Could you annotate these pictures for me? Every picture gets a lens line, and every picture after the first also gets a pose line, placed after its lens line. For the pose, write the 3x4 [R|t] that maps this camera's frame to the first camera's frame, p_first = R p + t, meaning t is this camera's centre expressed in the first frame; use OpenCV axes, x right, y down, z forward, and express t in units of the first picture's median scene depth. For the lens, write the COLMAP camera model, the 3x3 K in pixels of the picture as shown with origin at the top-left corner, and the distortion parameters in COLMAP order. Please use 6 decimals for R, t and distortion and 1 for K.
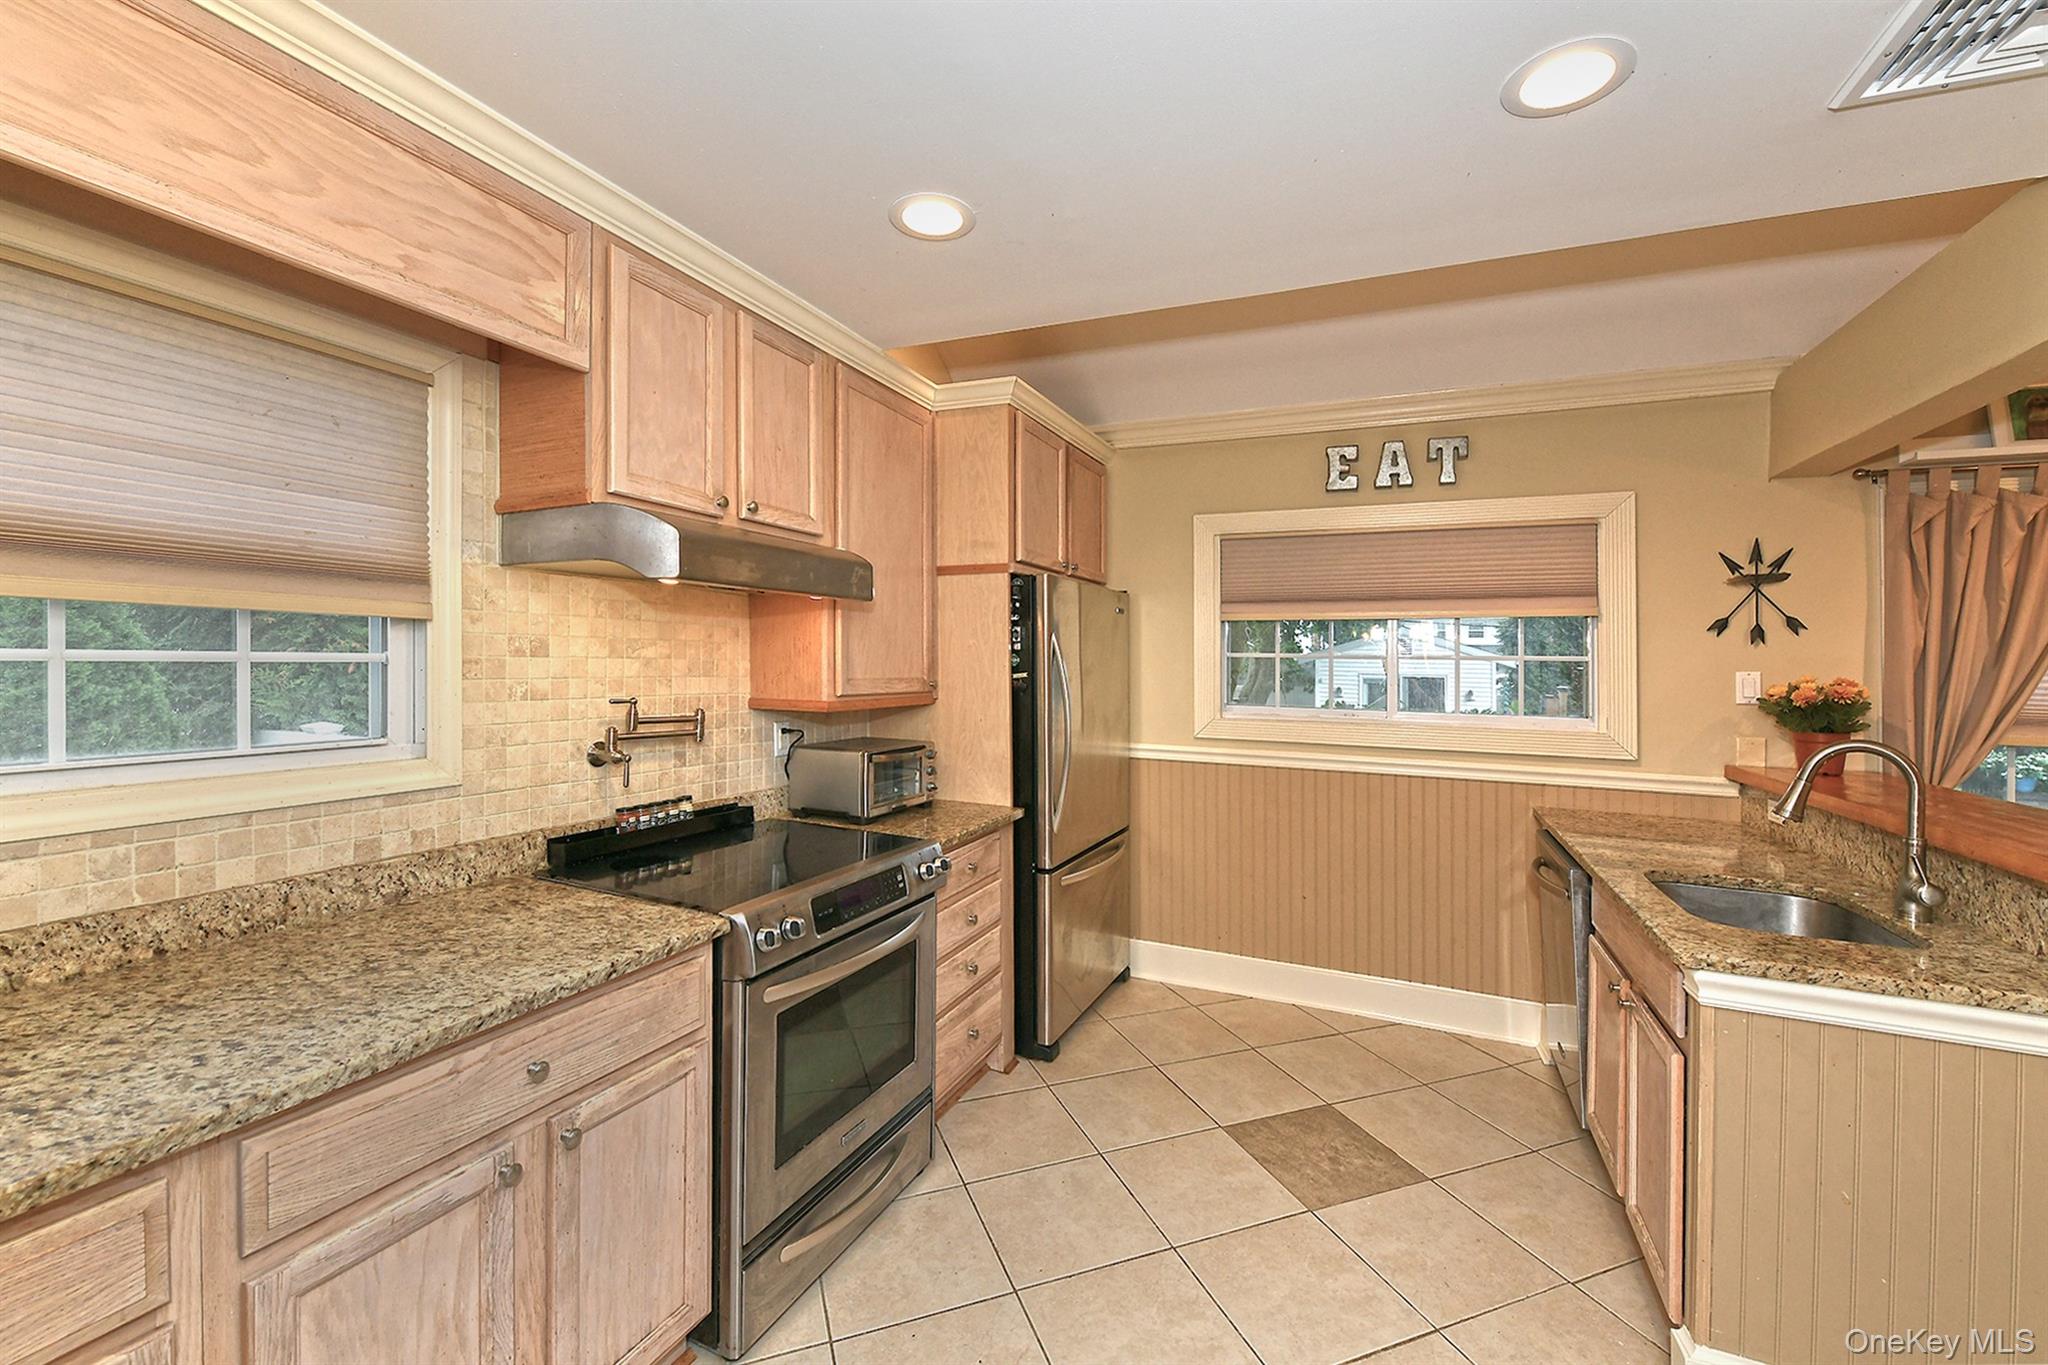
lens RADIAL K [[820.2, 0, 1065.9], [0, 820.2, 653.9], [0, 0, 1]] dist [-0.007632, -0.000919]
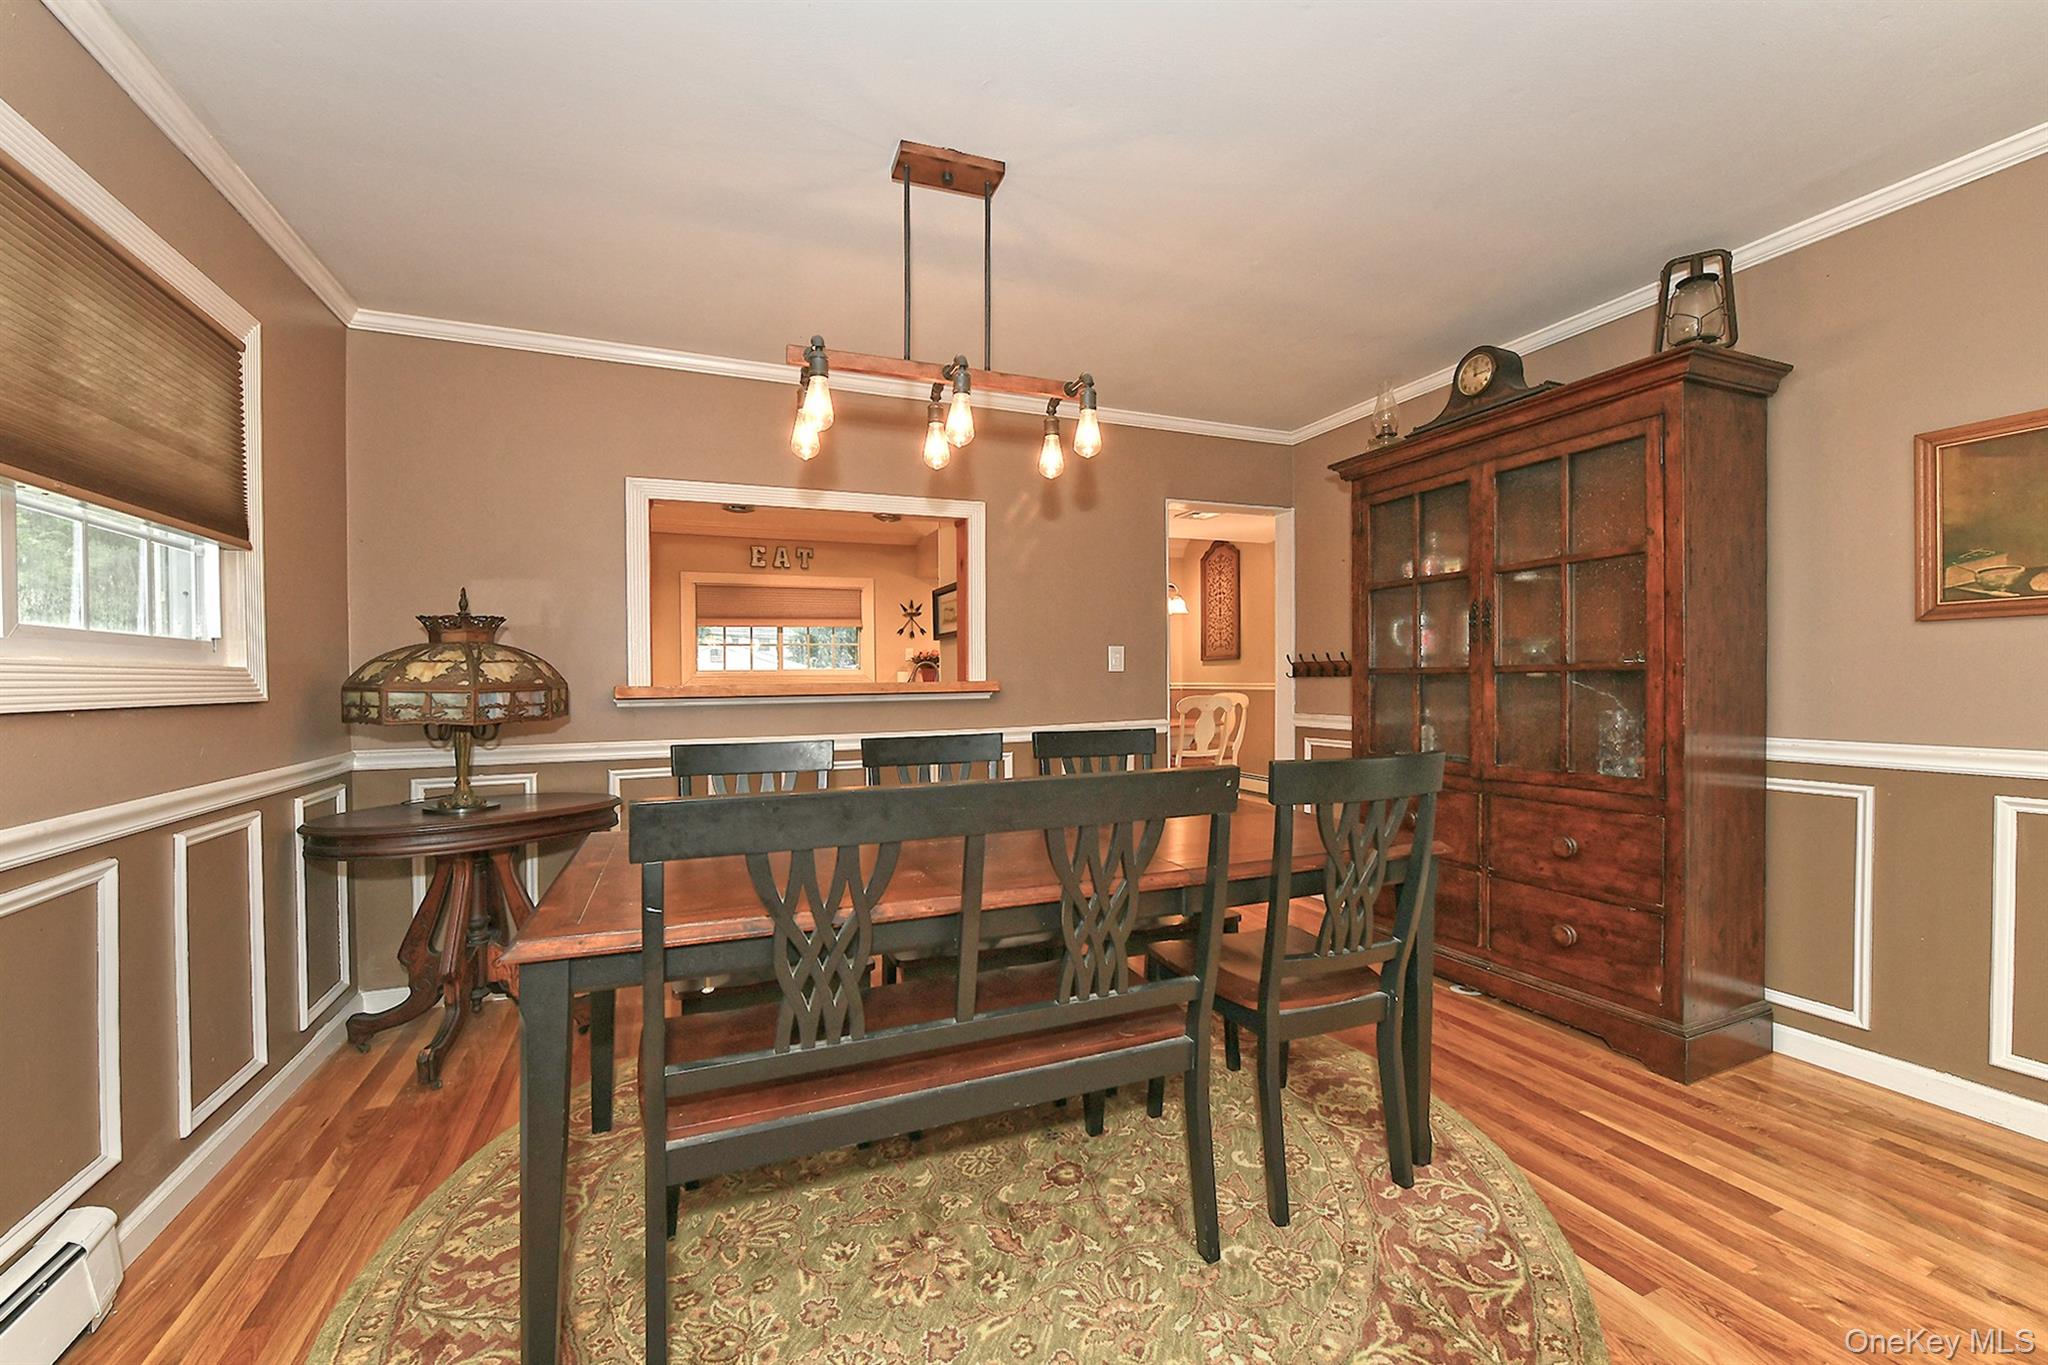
lens RADIAL K [[820.2, 0, 1006.4], [0, 820.2, 670.9], [0, 0, 1]] dist [-0.007632, -0.000919]
pose [[0.697977, -0.021526, 0.715797, -0.961313], [0.023214, 0.999703, 0.007428, 0.090289], [-0.715744, 0.011432, 0.698269, -1.222121]]
